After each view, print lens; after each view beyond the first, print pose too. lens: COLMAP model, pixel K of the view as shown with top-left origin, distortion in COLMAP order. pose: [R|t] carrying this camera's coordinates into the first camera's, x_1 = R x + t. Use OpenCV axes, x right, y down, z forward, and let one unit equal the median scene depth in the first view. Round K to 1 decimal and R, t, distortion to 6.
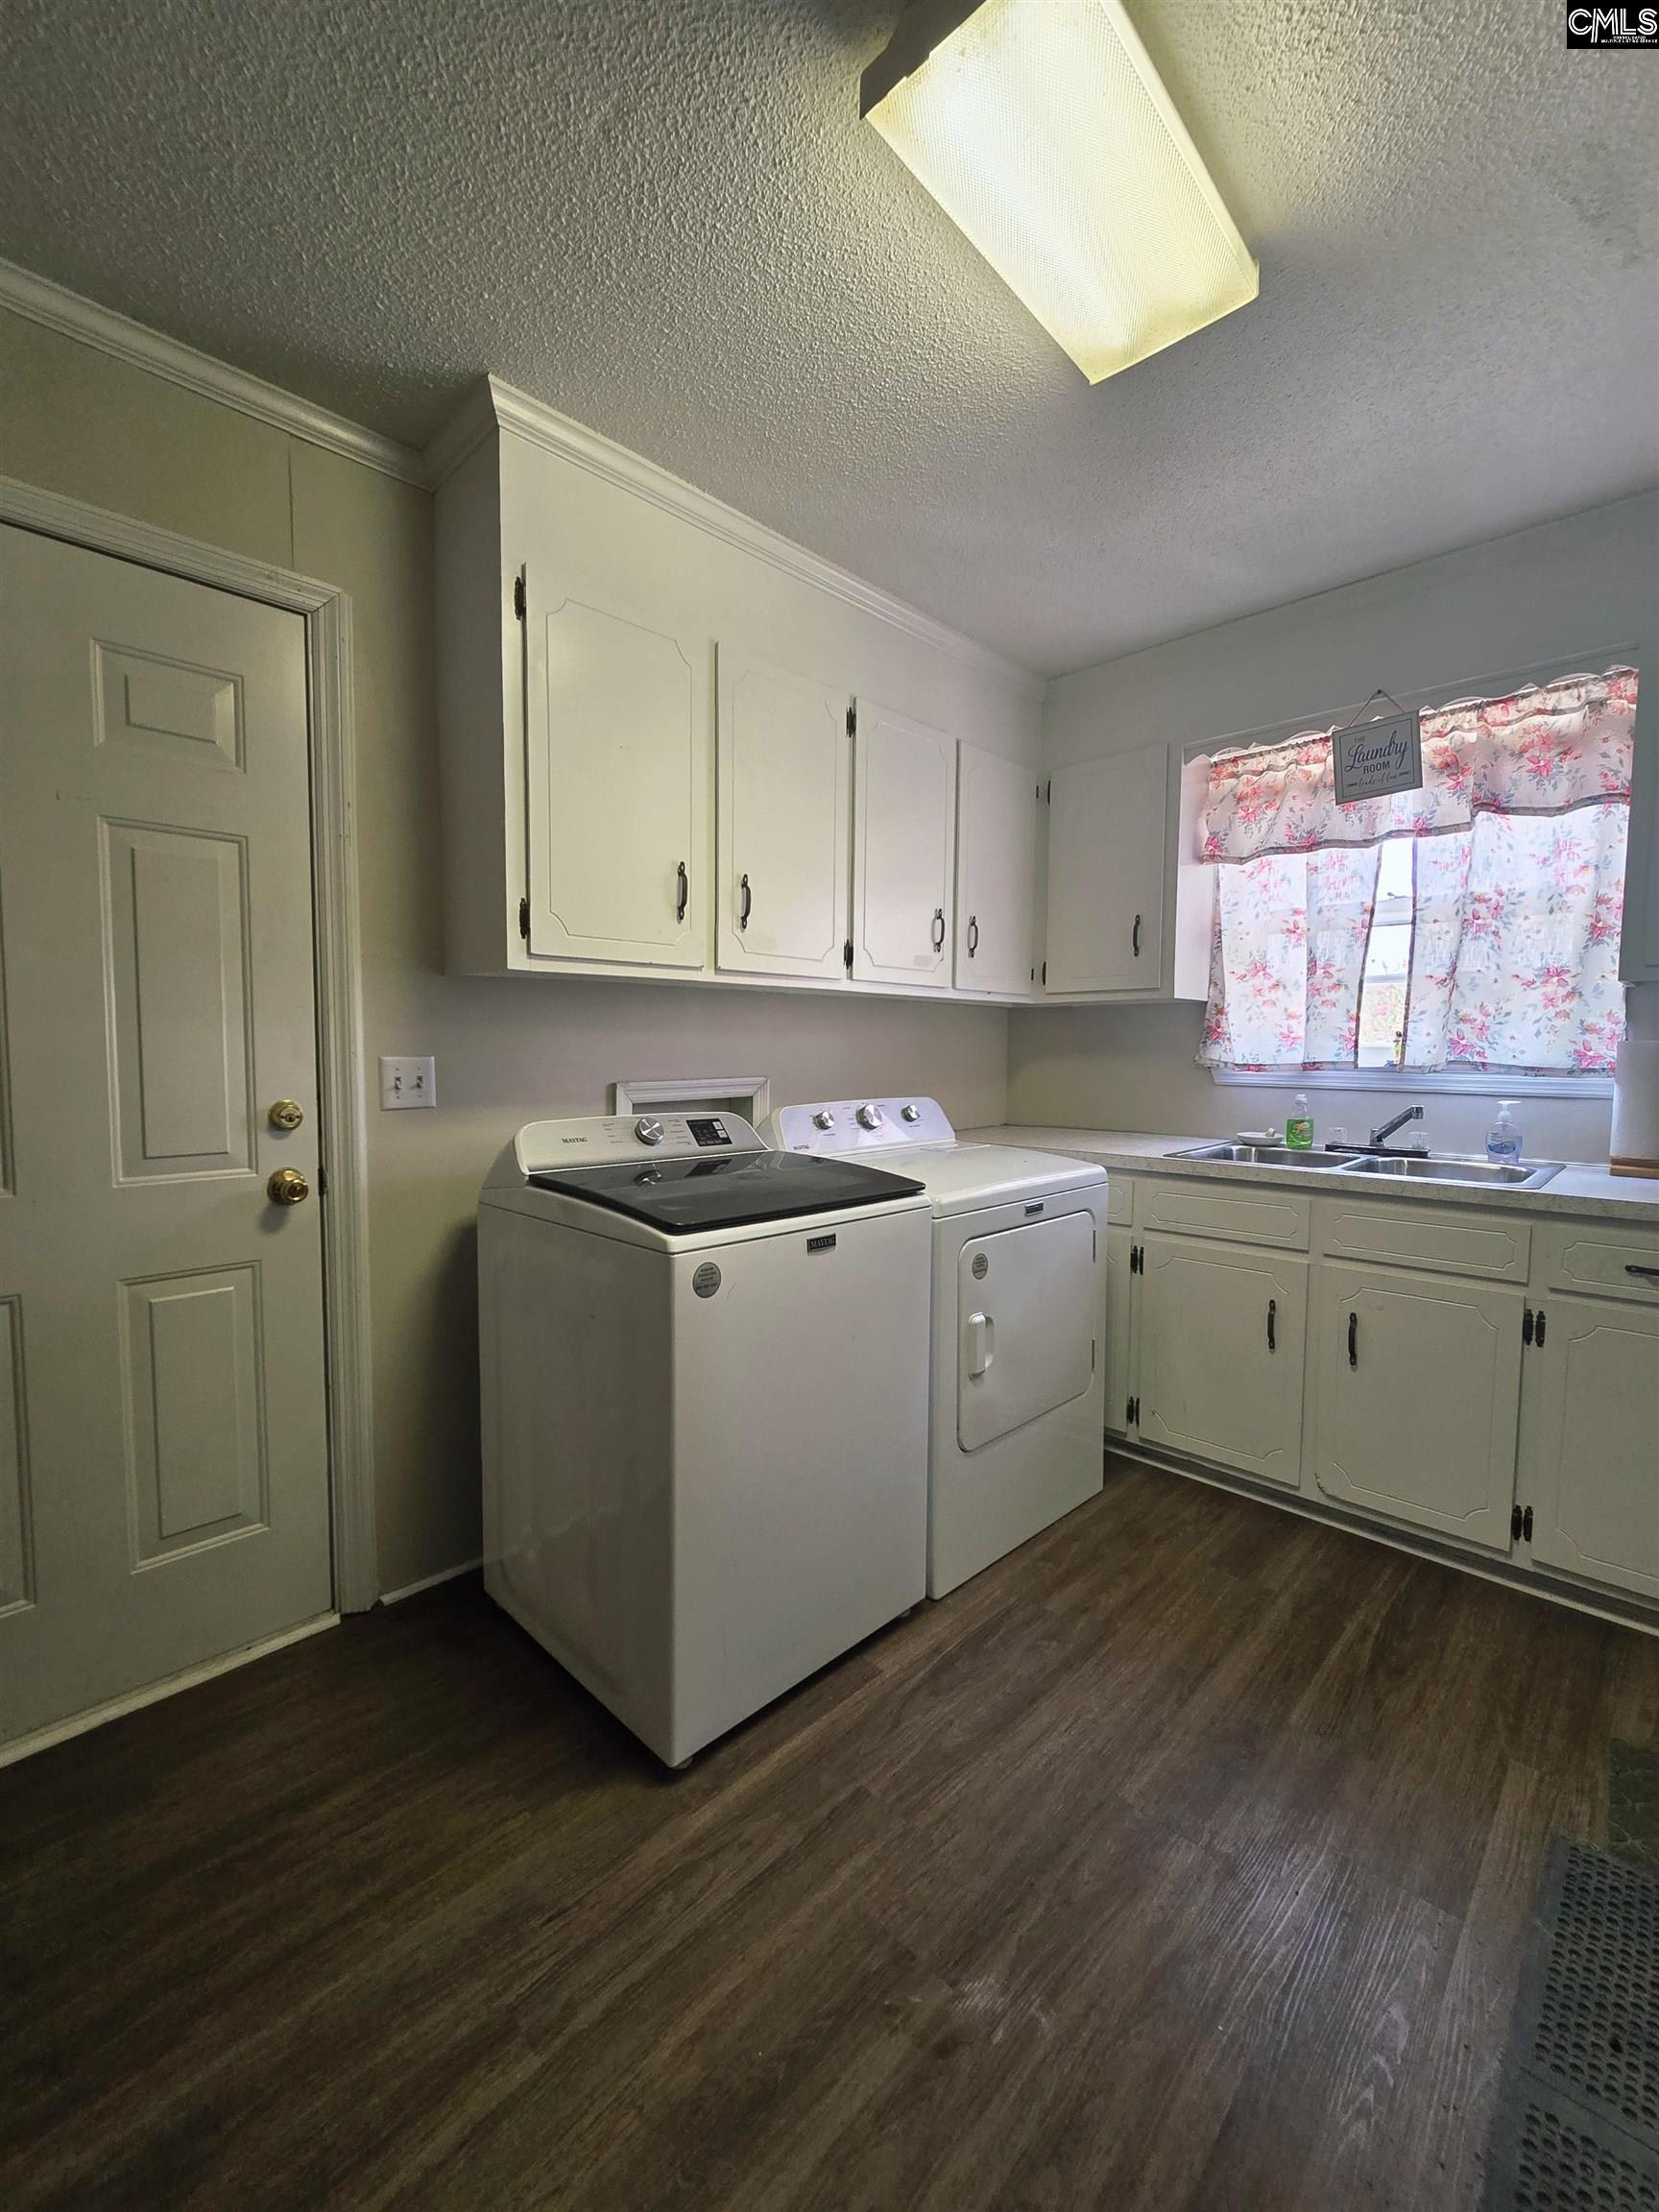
lens RADIAL K [[901.6, 0, 799.8], [0, 901.6, 1107.8], [0, 0, 1]] dist [-0.003667, -0.000099]
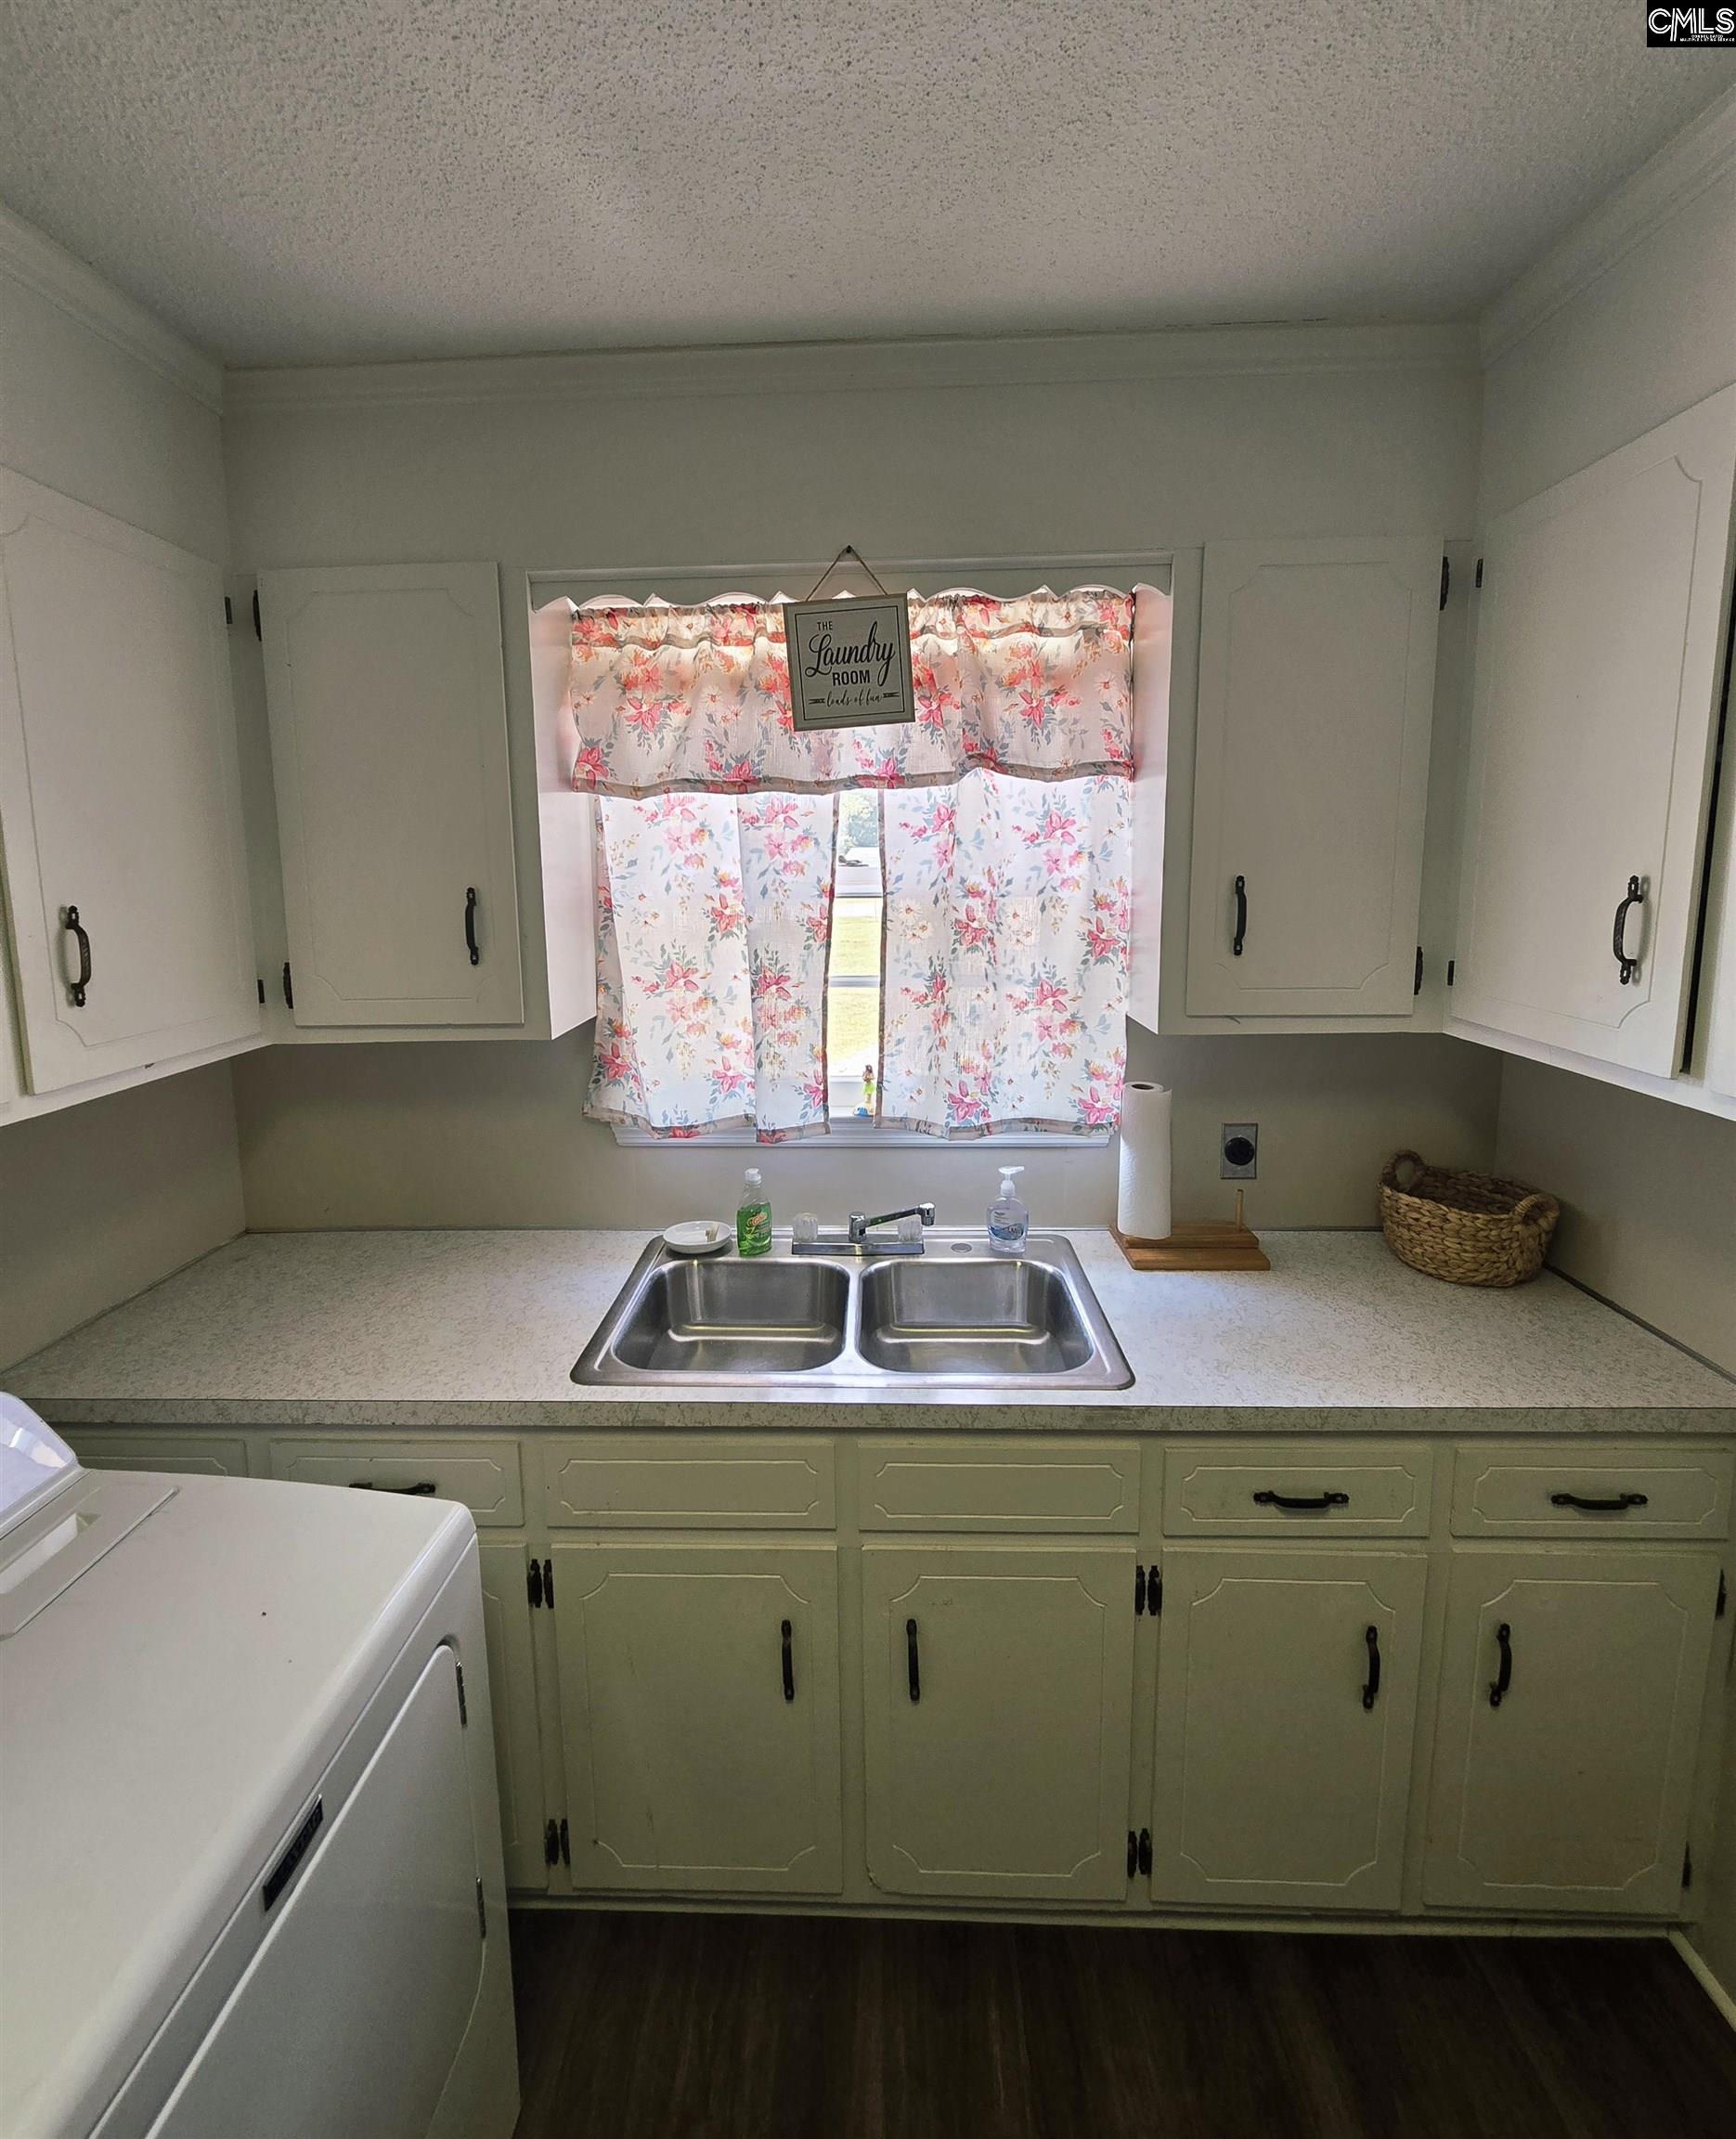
lens RADIAL K [[940.6, 0, 831.5], [0, 940.6, 985.0], [0, 0, 1]] dist [0.000601, -0.000129]
pose [[0.732723, -0.104485, 0.672458, 0.180588], [0.064186, 0.994349, 0.084561, -0.222240], [-0.677494, -0.018798, 0.735288, 0.528245]]
